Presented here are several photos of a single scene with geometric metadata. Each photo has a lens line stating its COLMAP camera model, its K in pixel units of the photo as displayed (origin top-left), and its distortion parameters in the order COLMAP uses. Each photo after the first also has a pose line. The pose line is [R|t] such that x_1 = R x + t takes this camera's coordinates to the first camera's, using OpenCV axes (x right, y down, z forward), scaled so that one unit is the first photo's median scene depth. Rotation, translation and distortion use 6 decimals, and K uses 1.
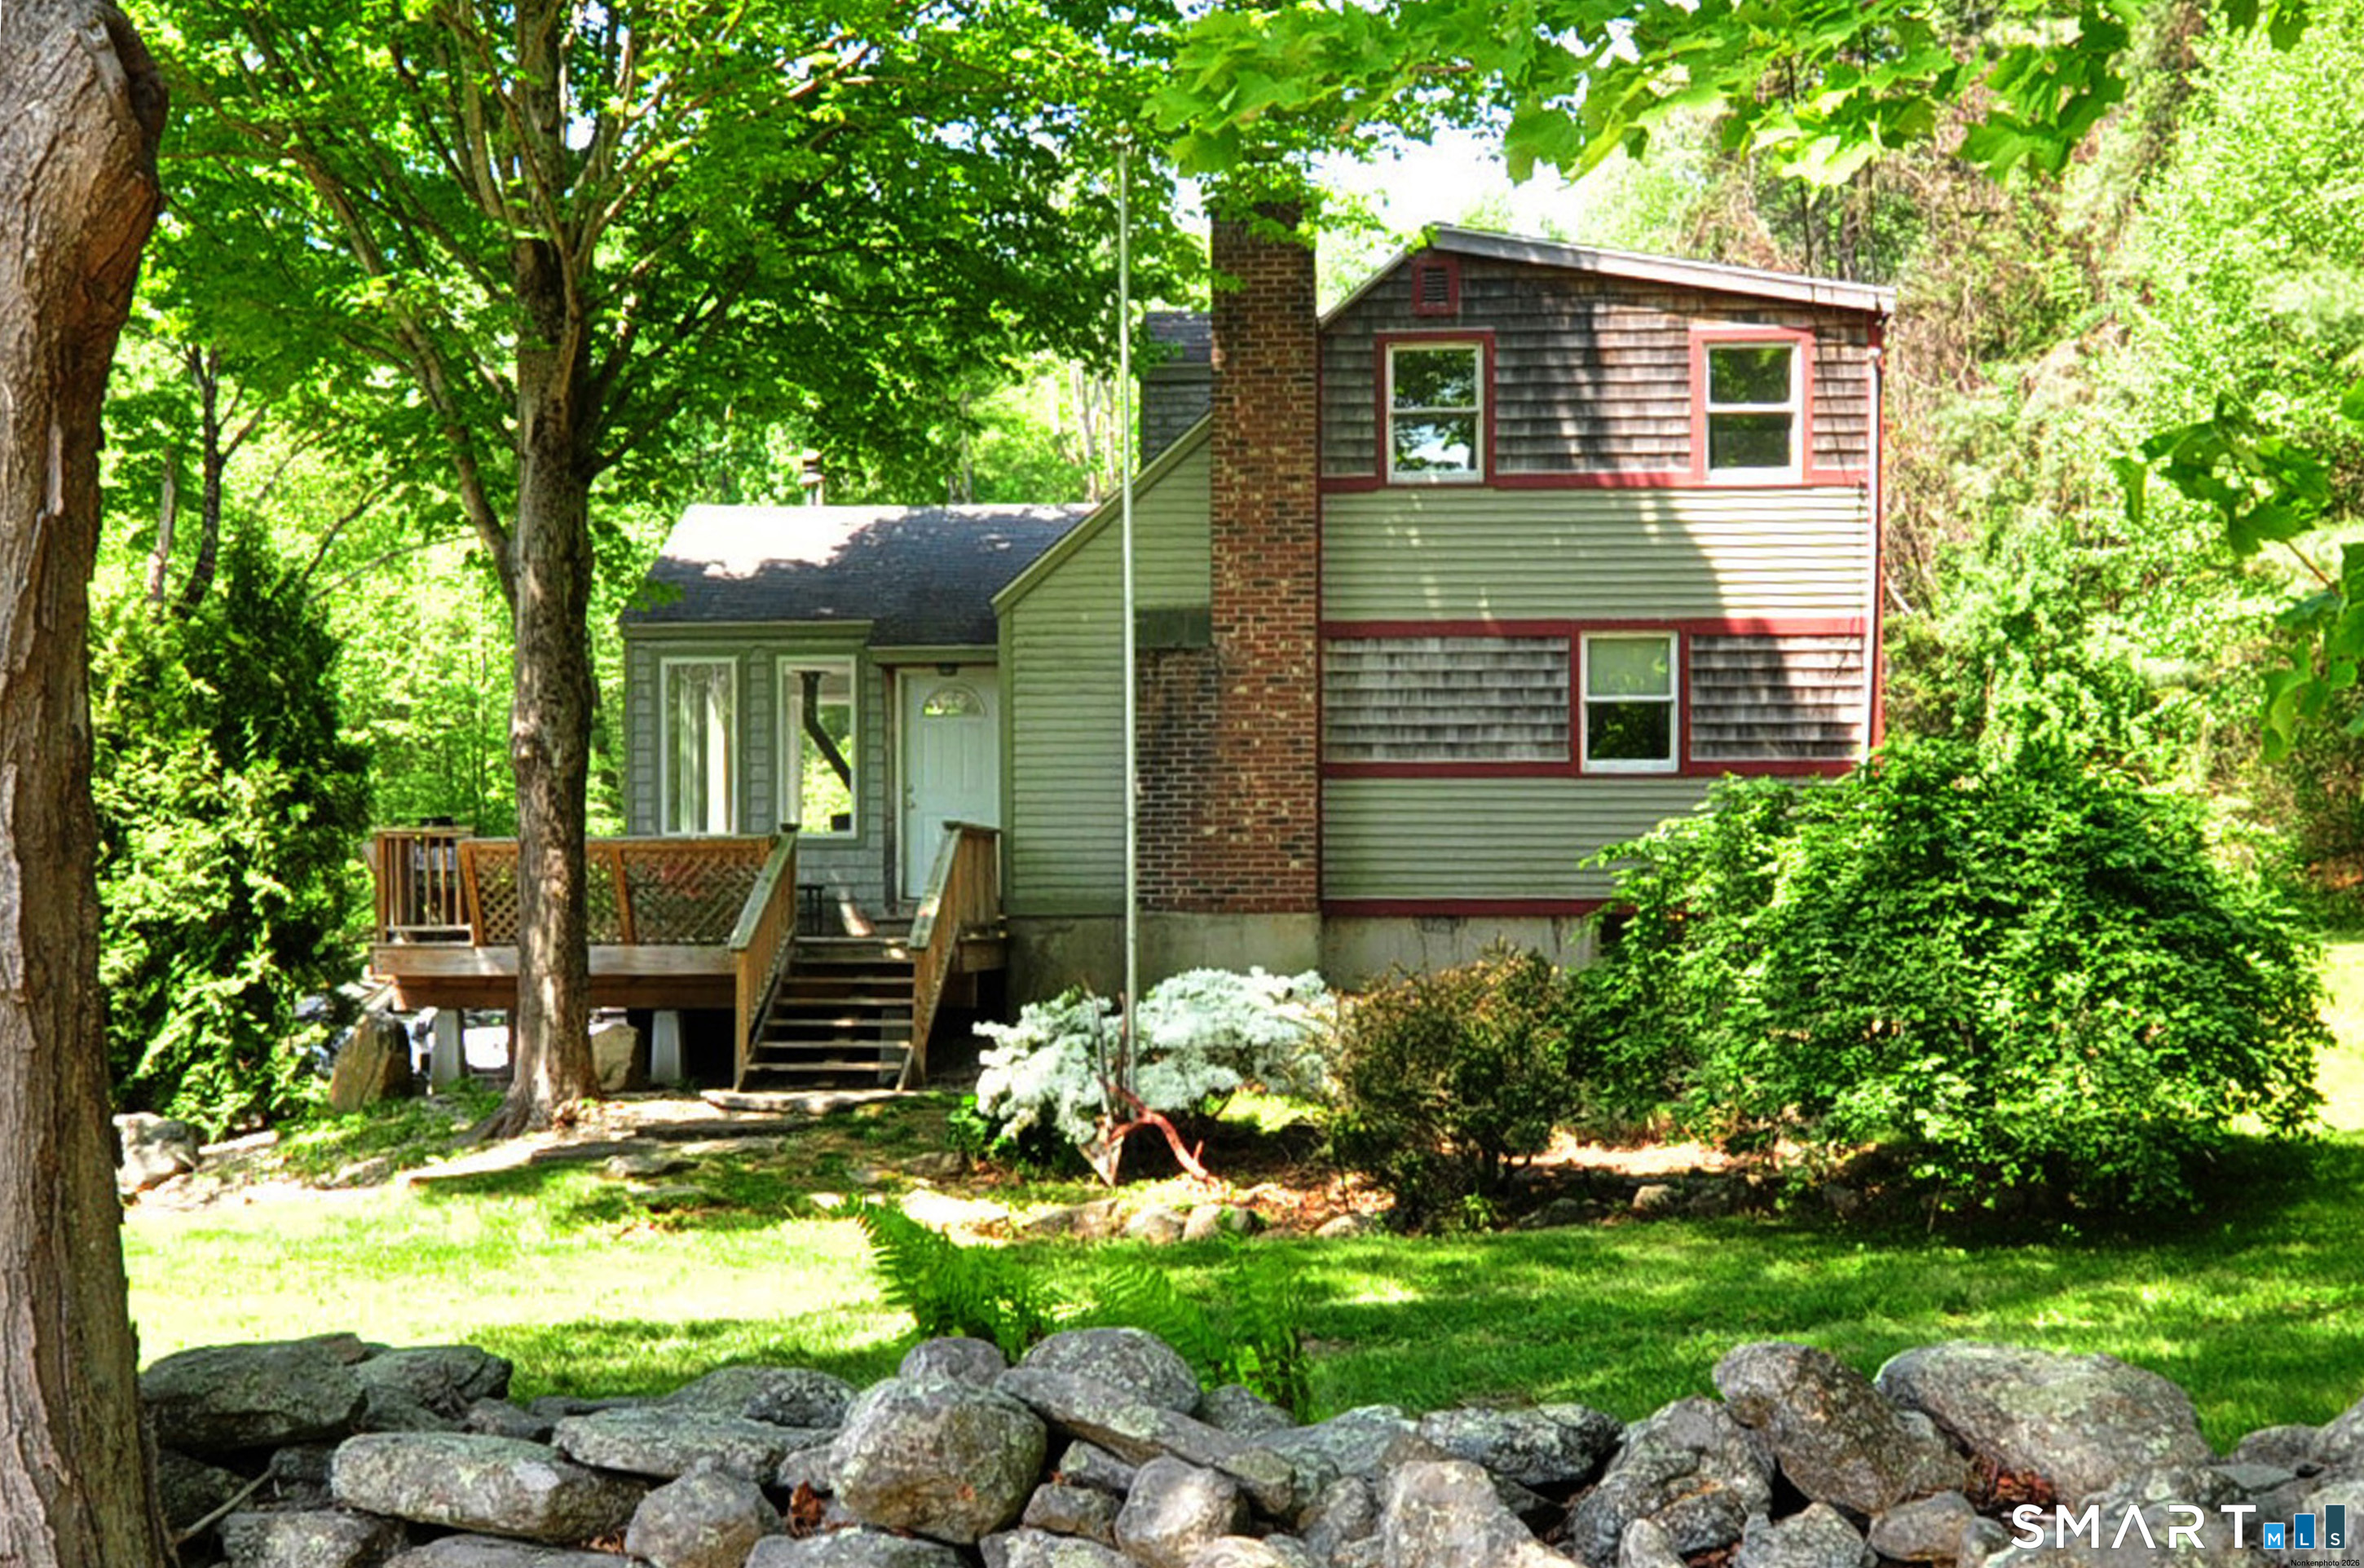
lens RADIAL K [[1420.0, 0, 1184.1], [0, 1420.0, 782.2], [0, 0, 1]] dist [-0.007995, 0.001502]
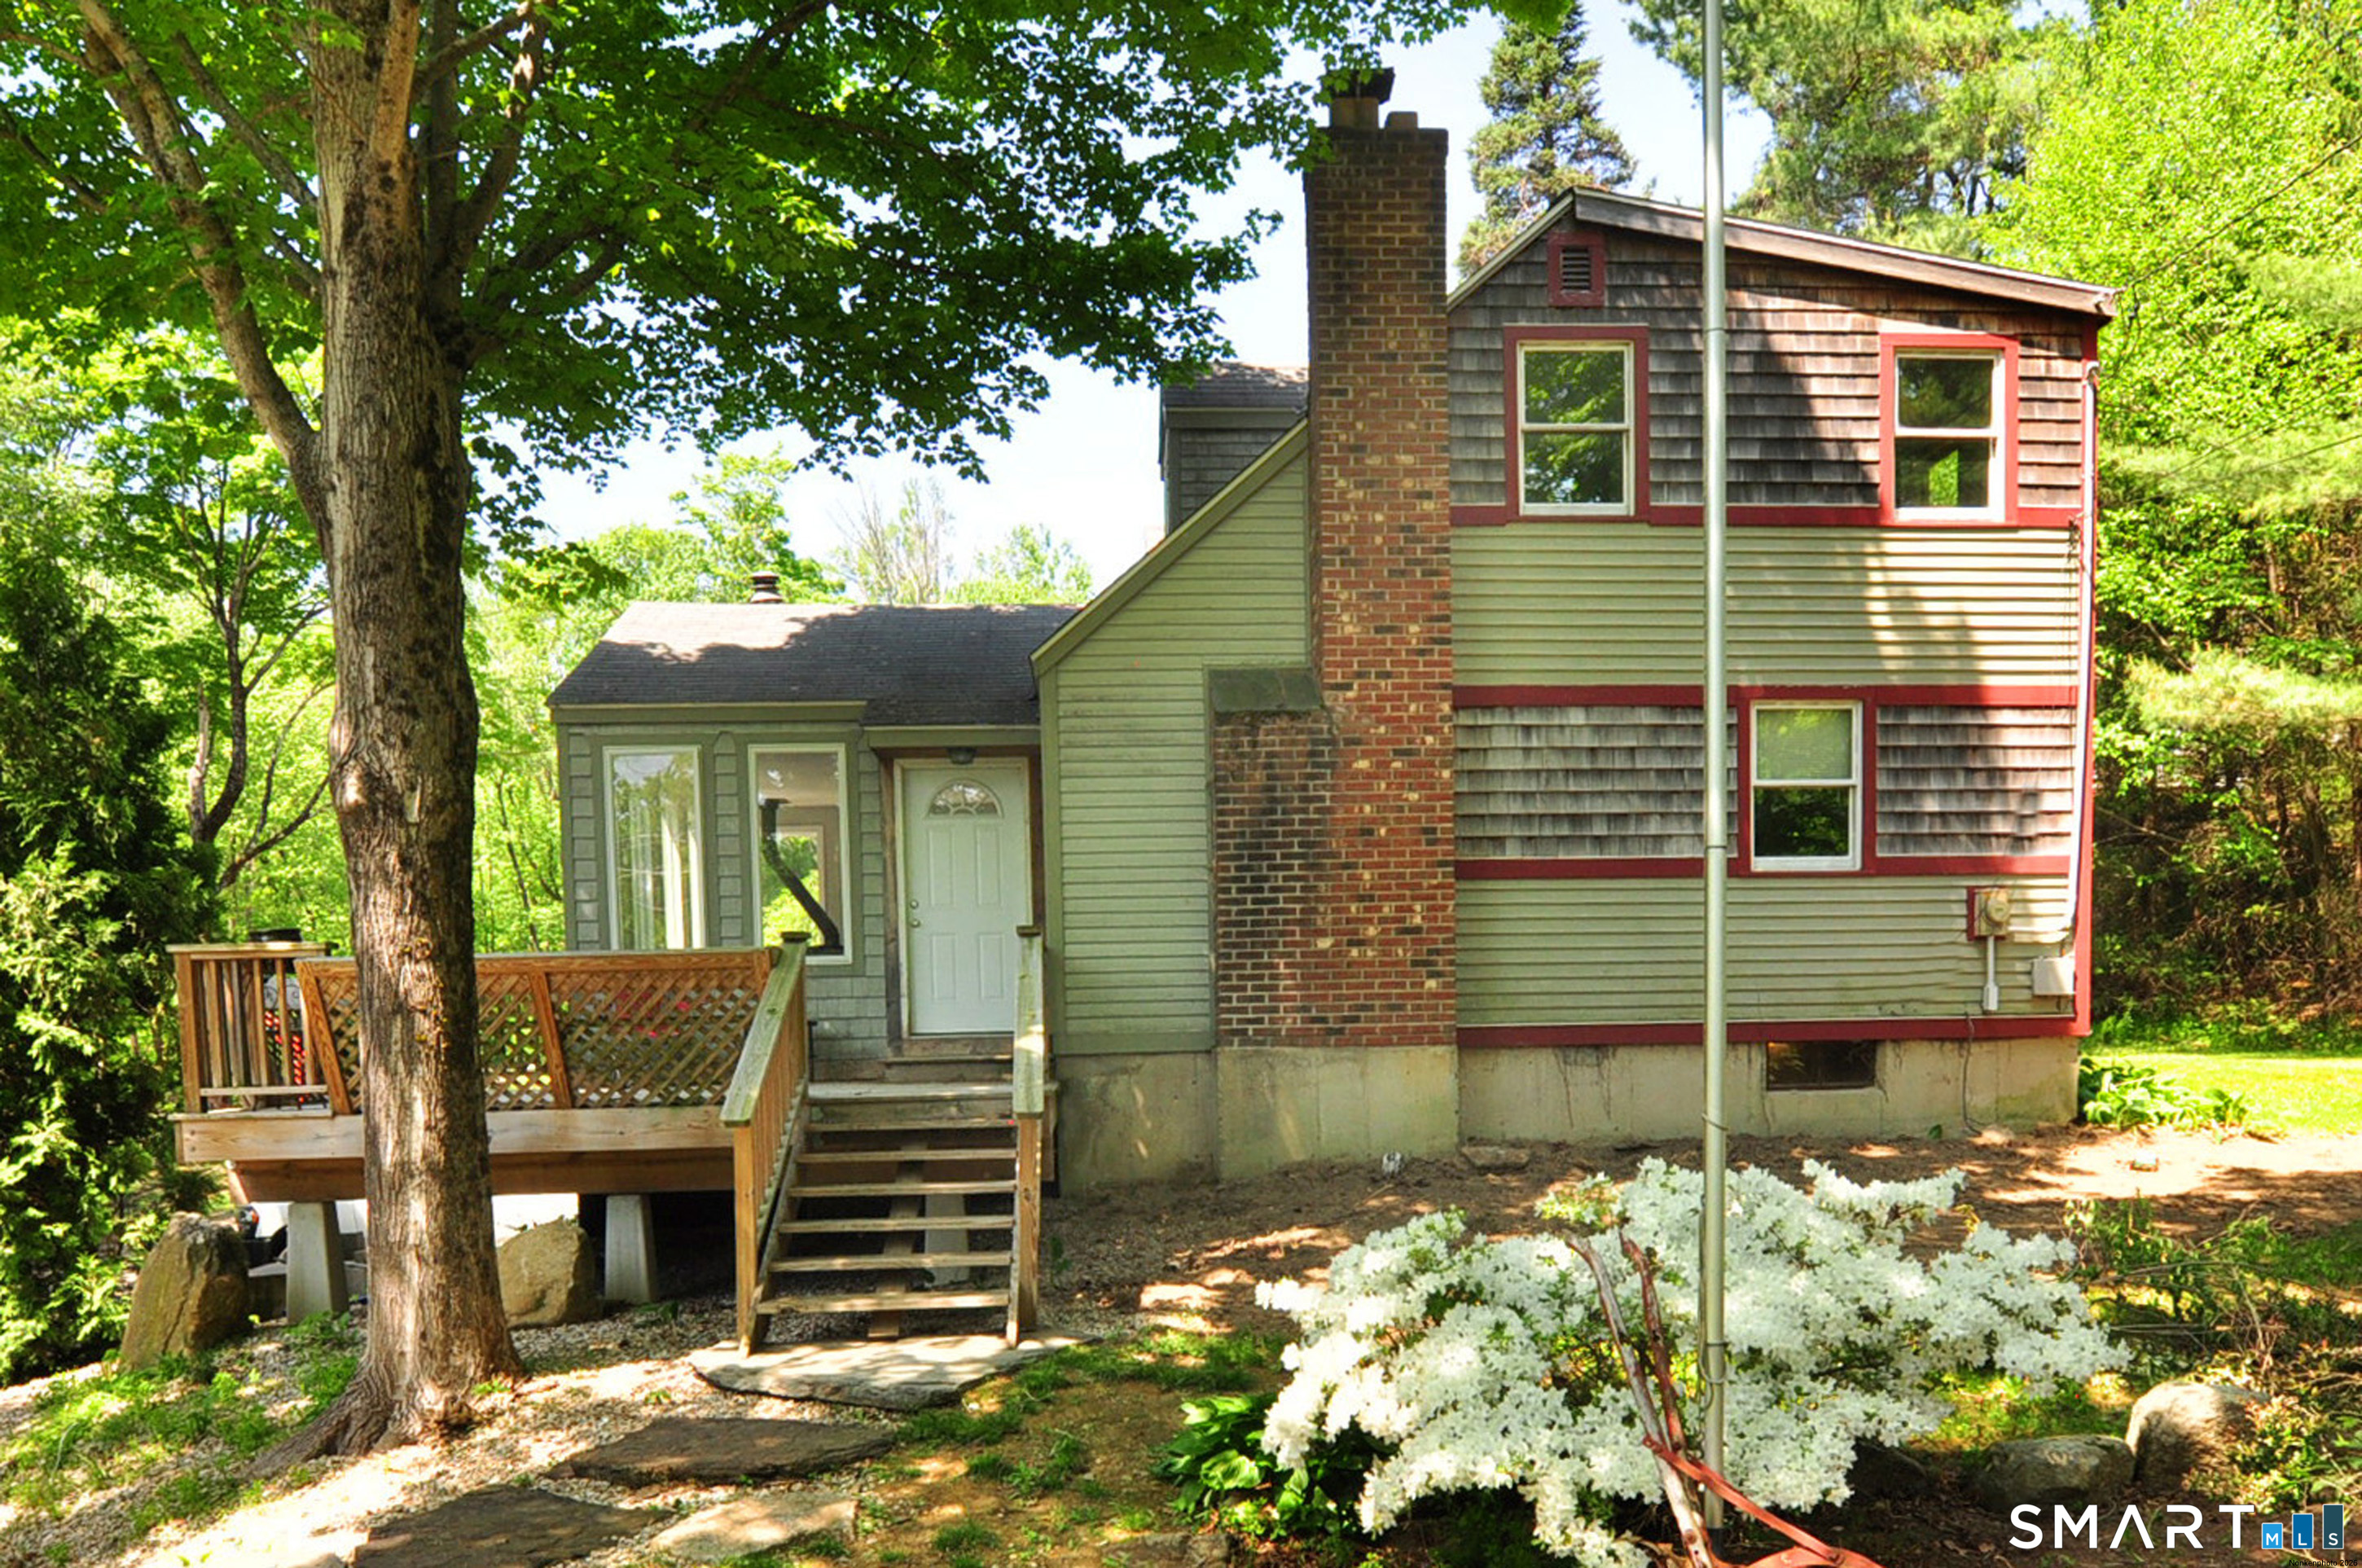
lens RADIAL K [[1230.3, 0, 1182.6], [0, 1230.3, 1007.4], [0, 0, 1]] dist [-0.021529, 0.000653]
pose [[0.996976, -0.014162, 0.076403, -0.112565], [0.009273, 0.997909, 0.063965, 0.024791], [-0.077149, -0.063063, 0.995023, 0.318584]]
